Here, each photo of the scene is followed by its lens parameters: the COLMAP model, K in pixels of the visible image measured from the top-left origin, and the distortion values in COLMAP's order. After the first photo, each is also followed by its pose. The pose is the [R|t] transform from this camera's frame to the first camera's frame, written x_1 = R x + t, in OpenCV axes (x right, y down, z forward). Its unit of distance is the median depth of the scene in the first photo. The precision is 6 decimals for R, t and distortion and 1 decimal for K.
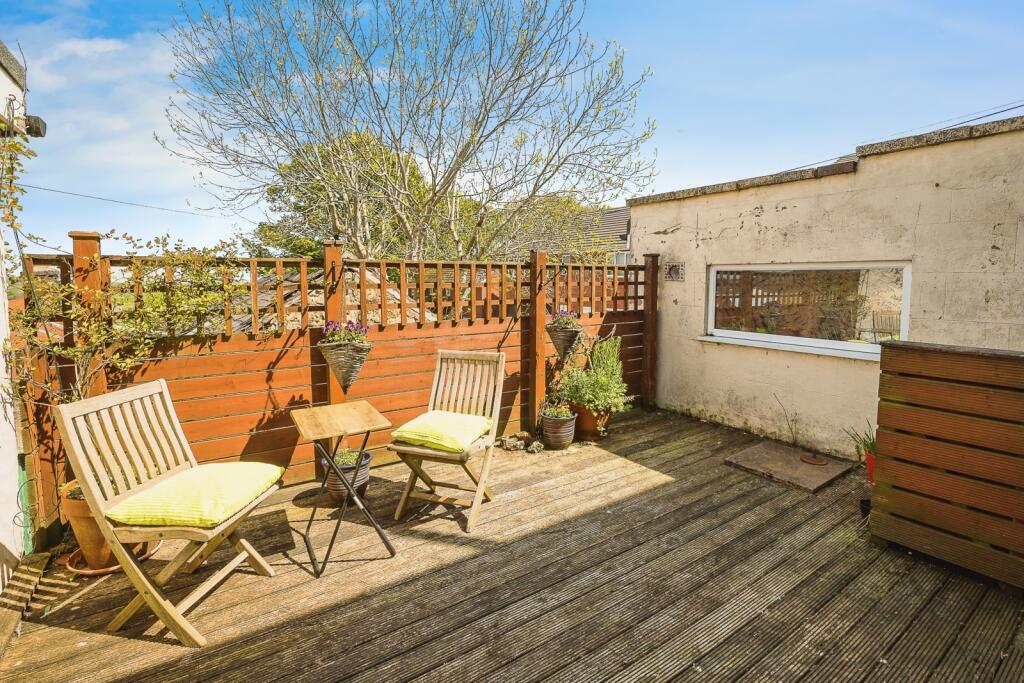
lens RADIAL K [[478.7, 0, 512.9], [0, 478.7, 313.3], [0, 0, 1]] dist [0.000368, -0.016140]
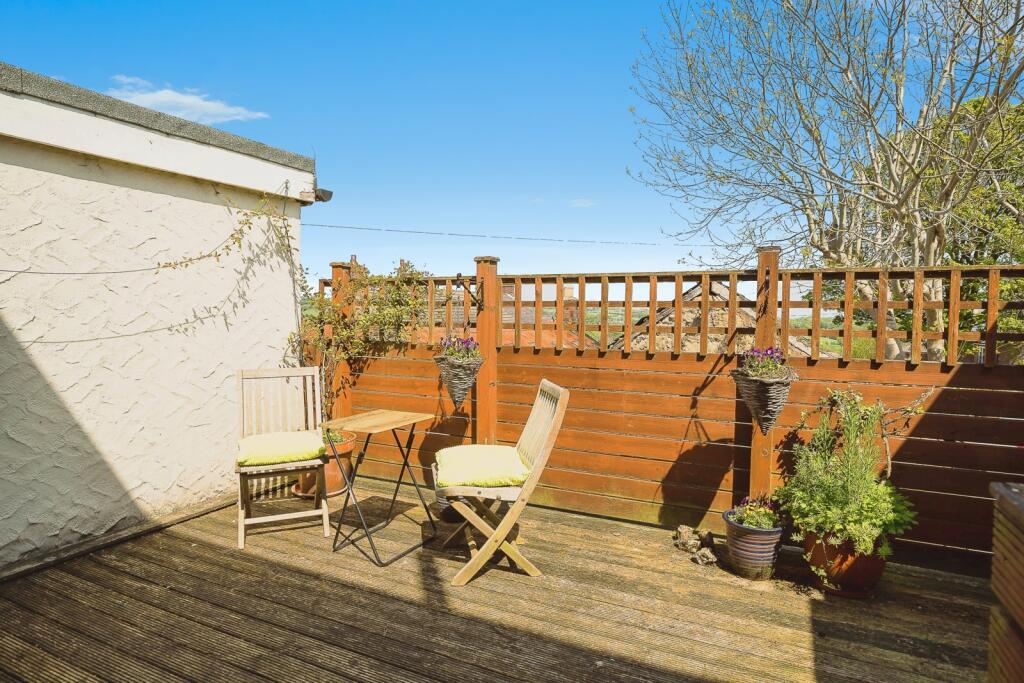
lens RADIAL K [[579.5, 0, 512.0], [0, 579.5, 341.5], [0, 0, 1]] dist [-0.000329, 0.000620]
pose [[0.504331, 0.070521, -0.860626, 0.680903], [-0.060153, 0.997108, 0.046454, -0.037122], [0.861413, 0.028341, 0.507114, 0.432783]]
